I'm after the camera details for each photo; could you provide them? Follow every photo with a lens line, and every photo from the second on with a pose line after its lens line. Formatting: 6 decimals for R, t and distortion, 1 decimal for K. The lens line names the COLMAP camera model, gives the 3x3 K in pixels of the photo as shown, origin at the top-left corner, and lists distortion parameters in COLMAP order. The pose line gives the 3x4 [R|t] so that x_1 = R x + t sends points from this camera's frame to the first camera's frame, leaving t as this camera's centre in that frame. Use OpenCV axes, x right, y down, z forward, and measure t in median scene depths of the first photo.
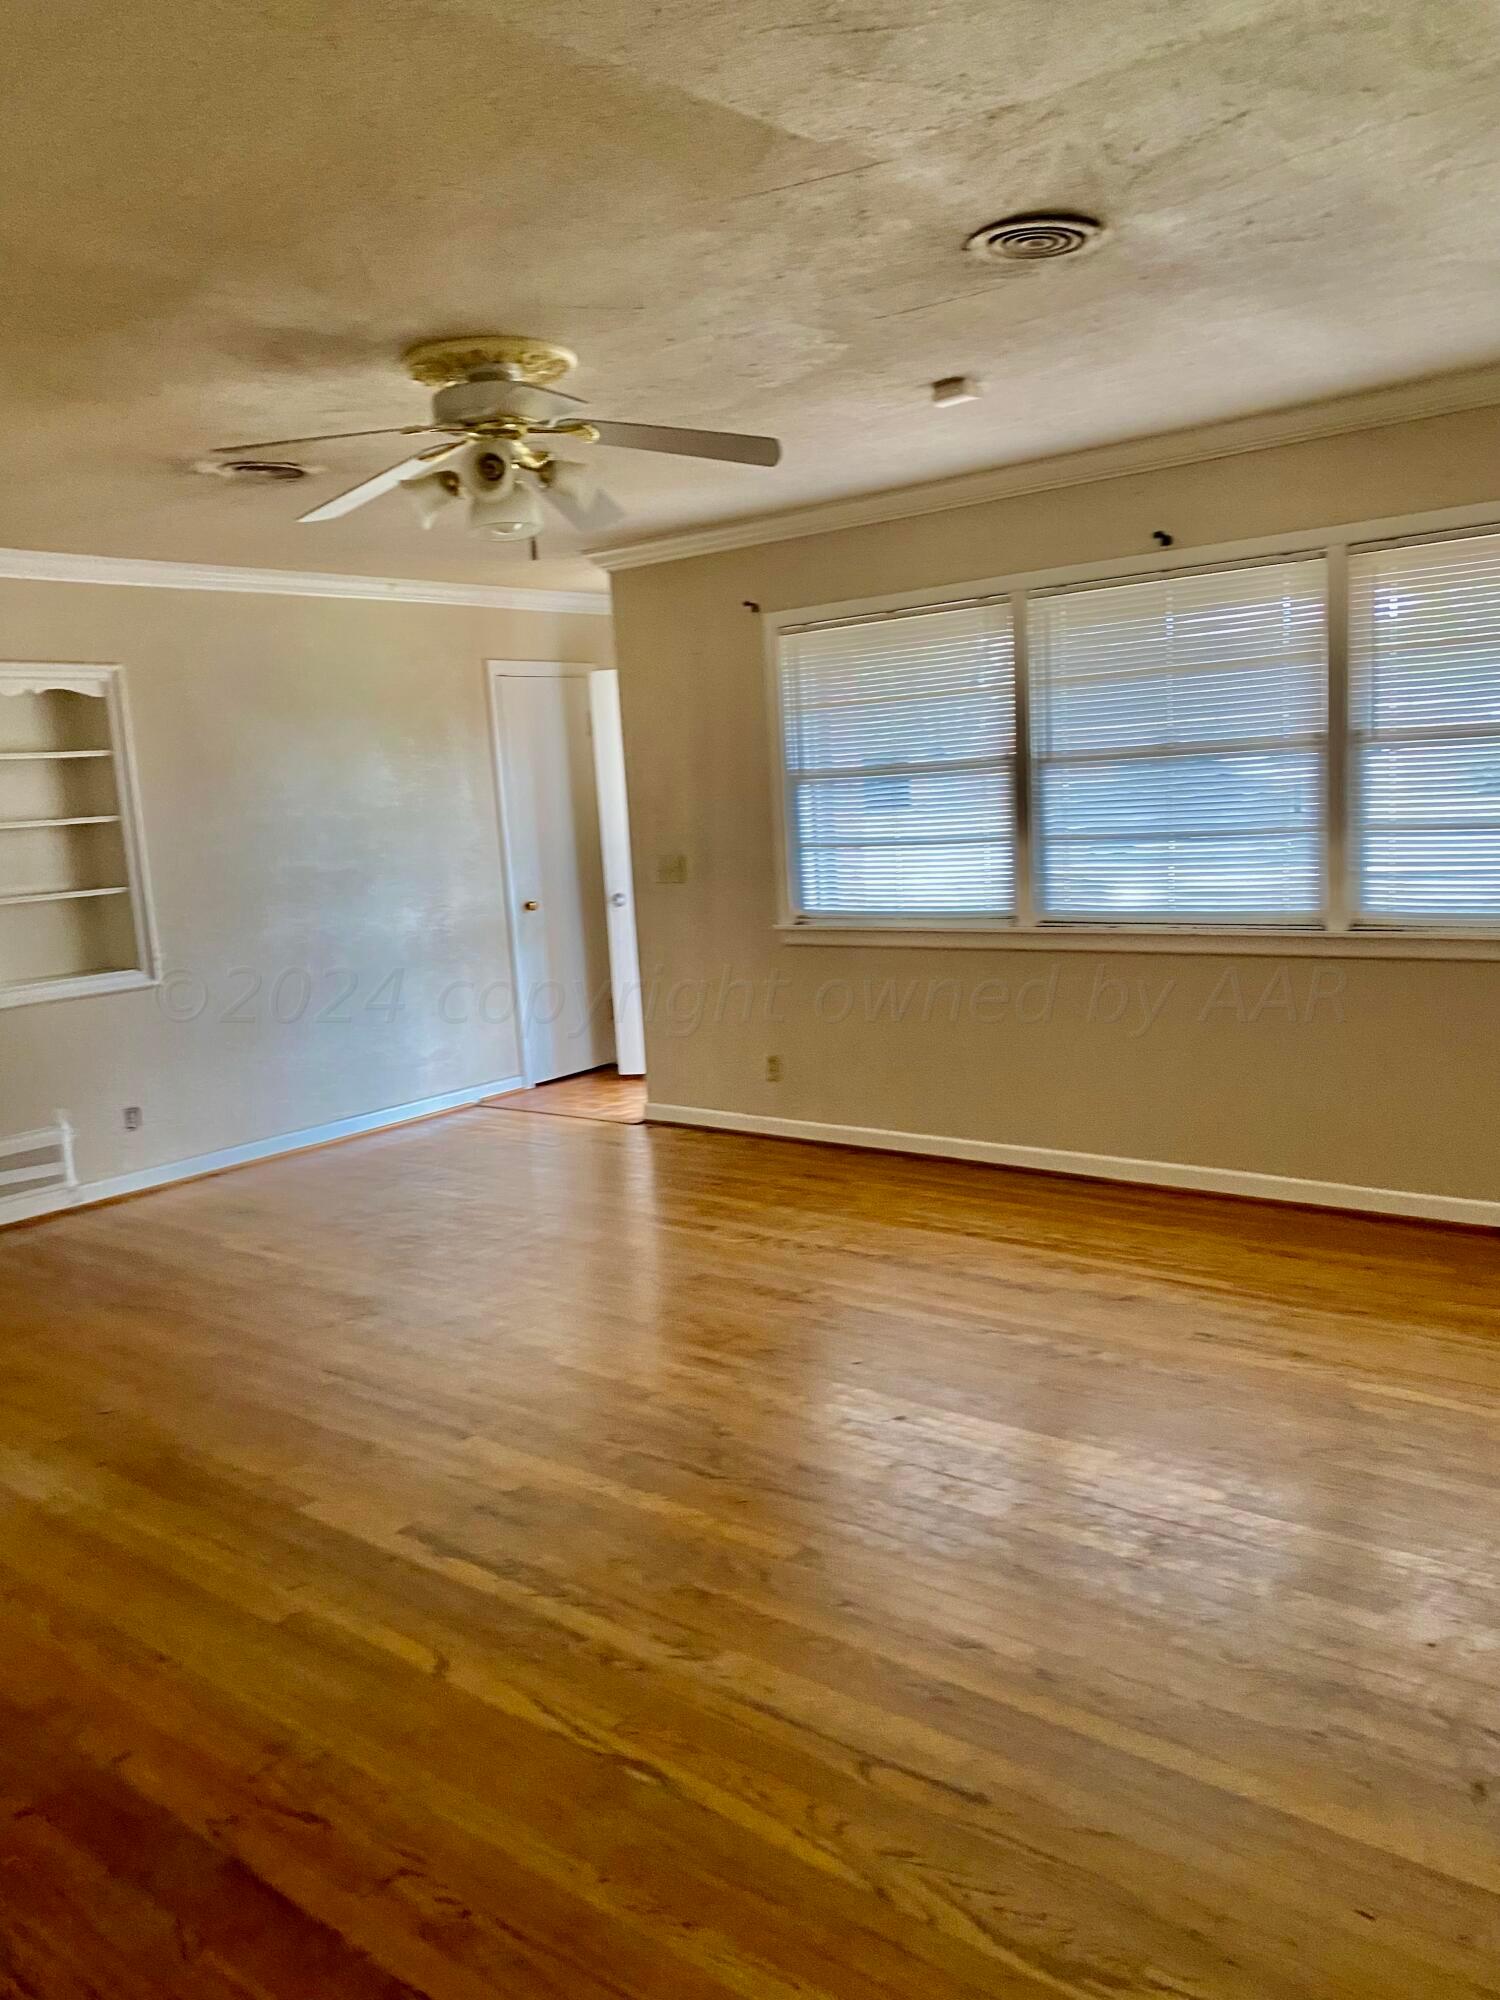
lens RADIAL K [[1518.9, 0, 758.8], [0, 1518.9, 1044.1], [0, 0, 1]] dist [0.045421, -0.030988]
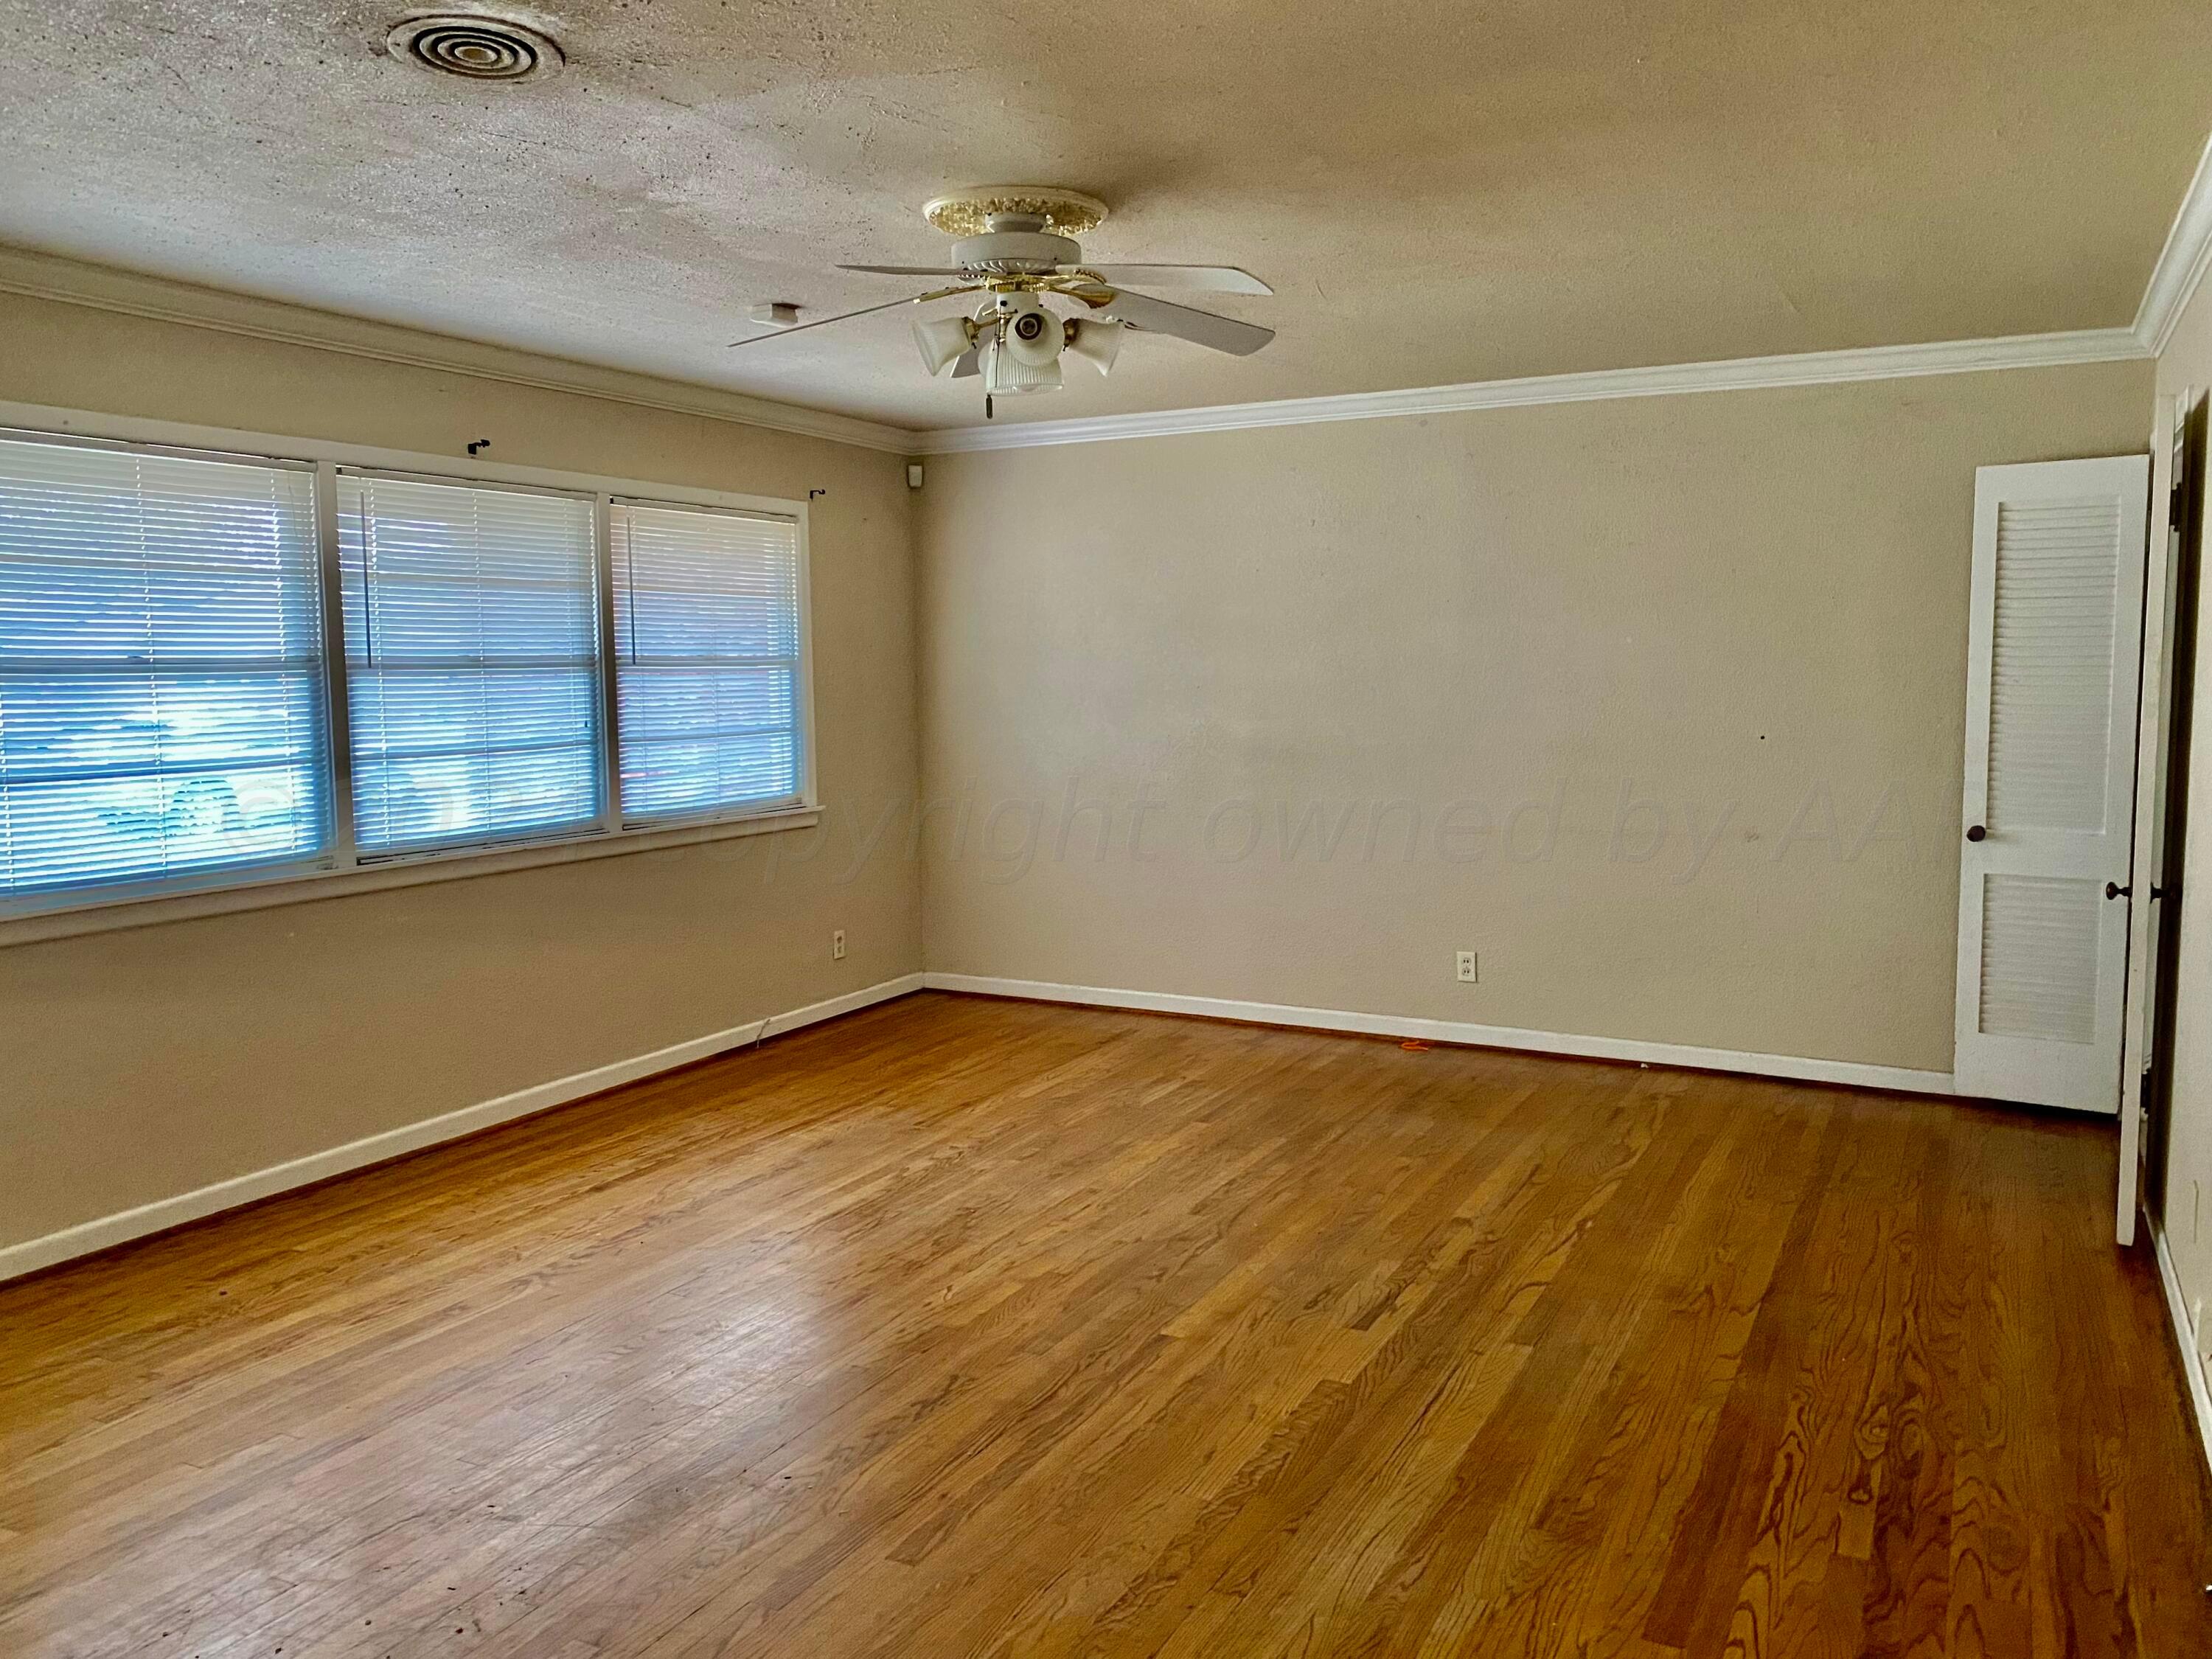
lens RADIAL K [[1679.9, 0, 1105.3], [0, 1679.9, 828.4], [0, 0, 1]] dist [0.045421, -0.030988]
pose [[-0.201631, -0.033551, 0.978887, -0.910950], [0.190857, 0.978910, 0.072865, -0.098937], [-0.960687, 0.201519, -0.190975, 0.903340]]
